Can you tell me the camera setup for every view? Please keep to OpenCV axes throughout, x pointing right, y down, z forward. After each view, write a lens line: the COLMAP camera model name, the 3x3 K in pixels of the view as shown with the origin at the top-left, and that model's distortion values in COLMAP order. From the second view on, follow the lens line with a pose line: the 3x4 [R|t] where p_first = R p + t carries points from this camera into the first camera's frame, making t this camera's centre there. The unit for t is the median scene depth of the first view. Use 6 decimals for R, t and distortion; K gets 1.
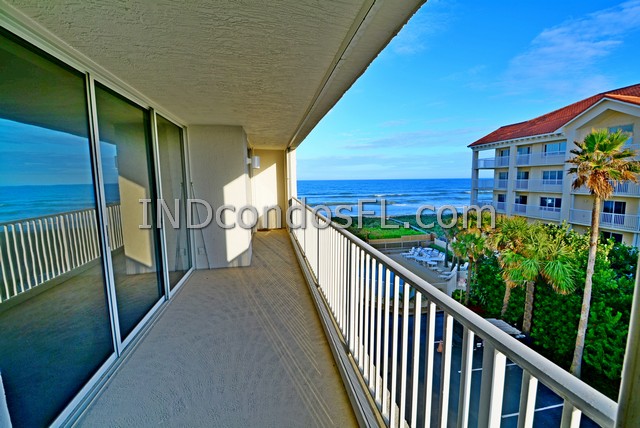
lens RADIAL K [[279.3, 0, 320.9], [0, 279.3, 216.8], [0, 0, 1]] dist [0.004120, -0.011246]
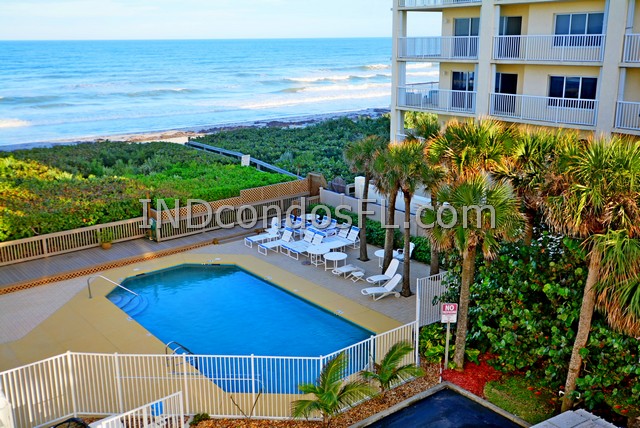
lens RADIAL K [[657.0, 0, 320.8], [0, 657.0, 213.1], [0, 0, 1]] dist [0.050311, 0.000000]
pose [[0.885170, -0.122027, 0.448980, -0.023582], [0.064933, 0.987950, 0.140497, -0.024559], [-0.460714, -0.095210, 0.882427, 0.200336]]
